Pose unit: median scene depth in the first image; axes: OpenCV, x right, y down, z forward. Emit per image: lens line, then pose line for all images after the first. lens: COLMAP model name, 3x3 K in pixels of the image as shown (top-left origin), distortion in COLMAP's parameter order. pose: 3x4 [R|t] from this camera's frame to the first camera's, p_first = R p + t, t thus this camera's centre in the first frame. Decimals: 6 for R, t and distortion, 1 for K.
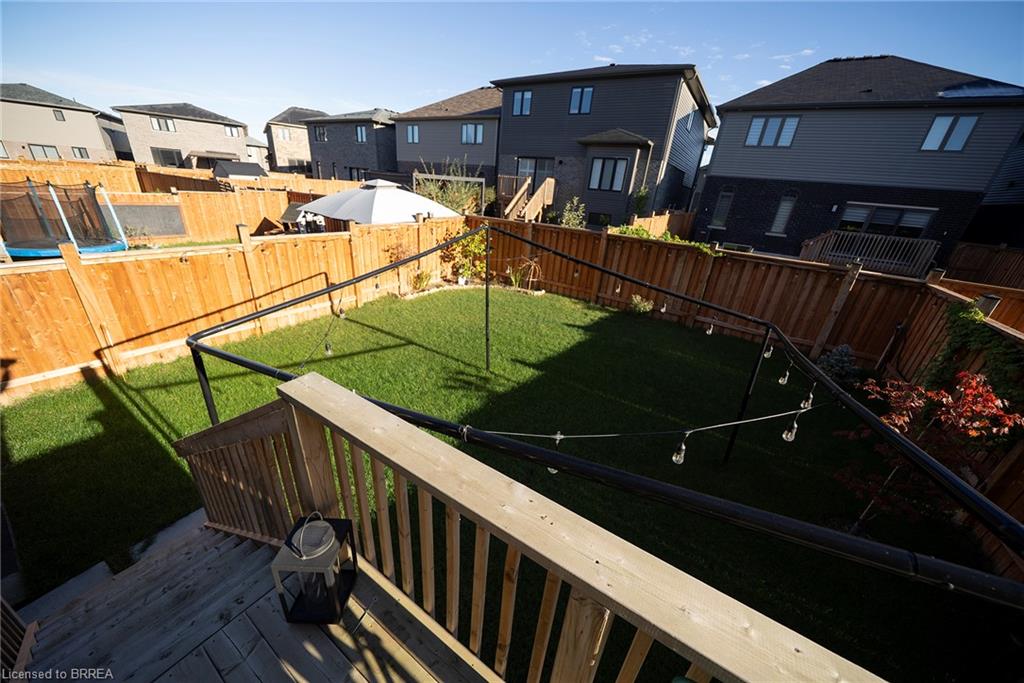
lens RADIAL K [[346.9, 0, 512.0], [0, 346.9, 341.5], [0, 0, 1]] dist [-0.008127, 0.000403]
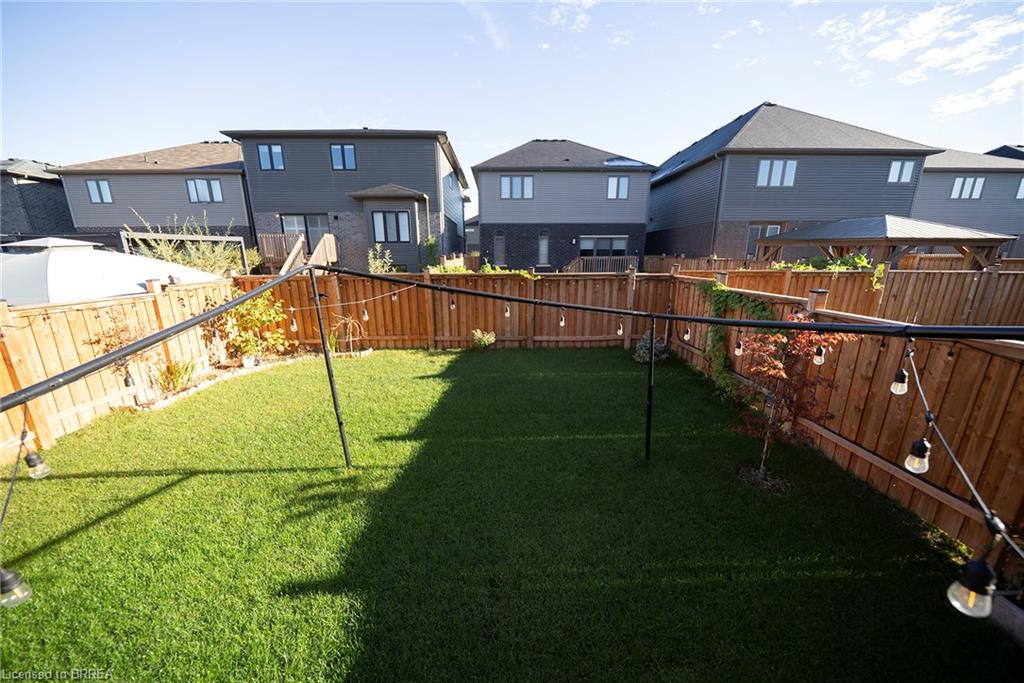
lens RADIAL K [[346.9, 0, 512.0], [0, 346.9, 341.5], [0, 0, 1]] dist [-0.008127, 0.000403]
pose [[0.823823, -0.216188, 0.524003, -0.064552], [0.290969, 0.954616, -0.063607, -0.010137], [-0.486470, 0.204870, 0.849338, 0.114948]]
